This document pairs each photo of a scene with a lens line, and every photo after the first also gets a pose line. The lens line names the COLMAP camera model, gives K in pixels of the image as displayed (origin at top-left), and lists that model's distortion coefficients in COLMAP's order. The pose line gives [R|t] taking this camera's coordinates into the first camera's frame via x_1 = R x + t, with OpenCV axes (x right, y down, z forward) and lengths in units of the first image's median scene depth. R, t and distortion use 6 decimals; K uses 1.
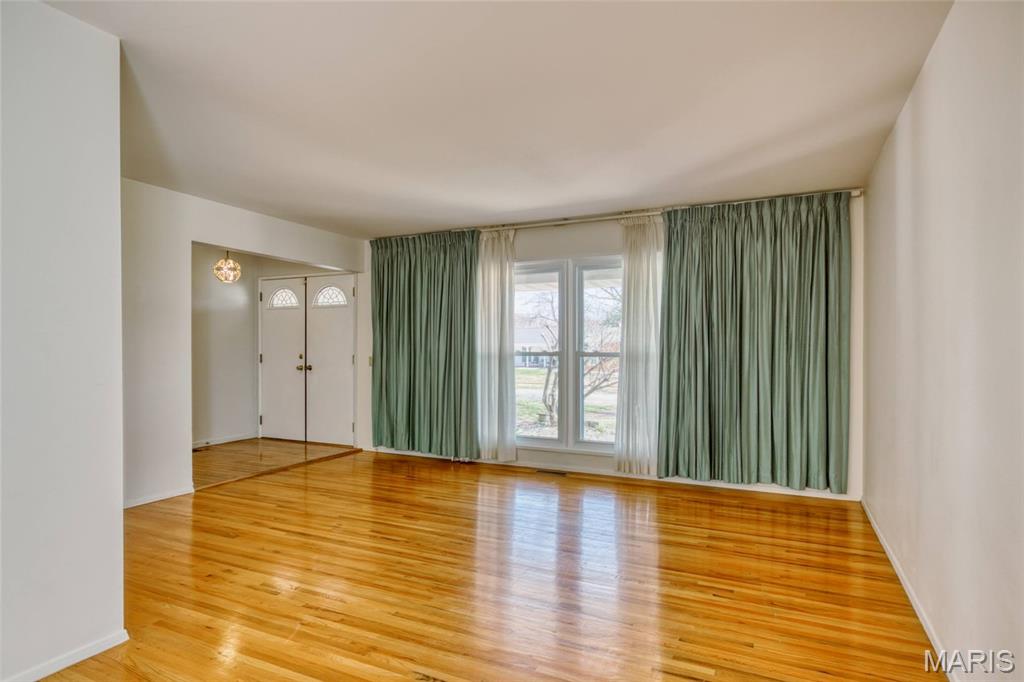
lens RADIAL K [[570.4, 0, 511.9], [0, 570.4, 346.3], [0, 0, 1]] dist [-0.000466, -0.000152]
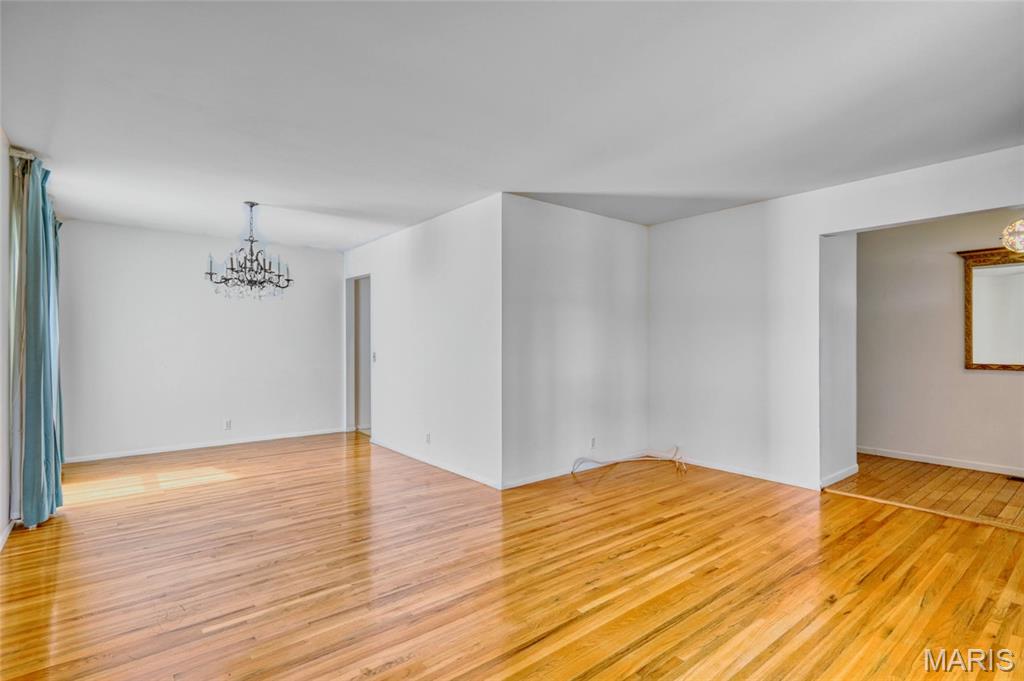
lens RADIAL K [[499.4, 0, 513.6], [0, 499.4, 341.3], [0, 0, 1]] dist [0.007504, -0.000678]
pose [[-0.438204, -0.010676, -0.898812, 0.593147], [0.003939, 0.999897, -0.013796, 0.011419], [0.898867, -0.009586, -0.438117, 1.208520]]
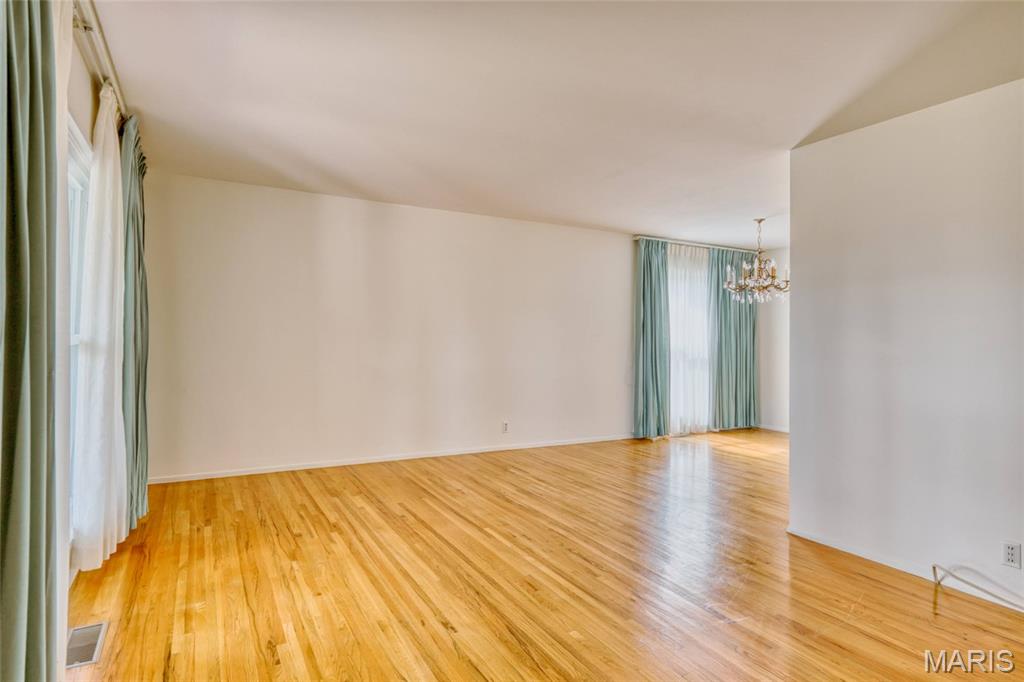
lens RADIAL K [[549.2, 0, 511.7], [0, 549.2, 336.5], [0, 0, 1]] dist [-0.000233, -0.000383]
pose [[-0.813466, -0.019006, 0.581302, -0.620080], [-0.022974, 0.999736, 0.000538, -0.002427], [-0.581159, -0.012918, -0.813688, 1.783557]]
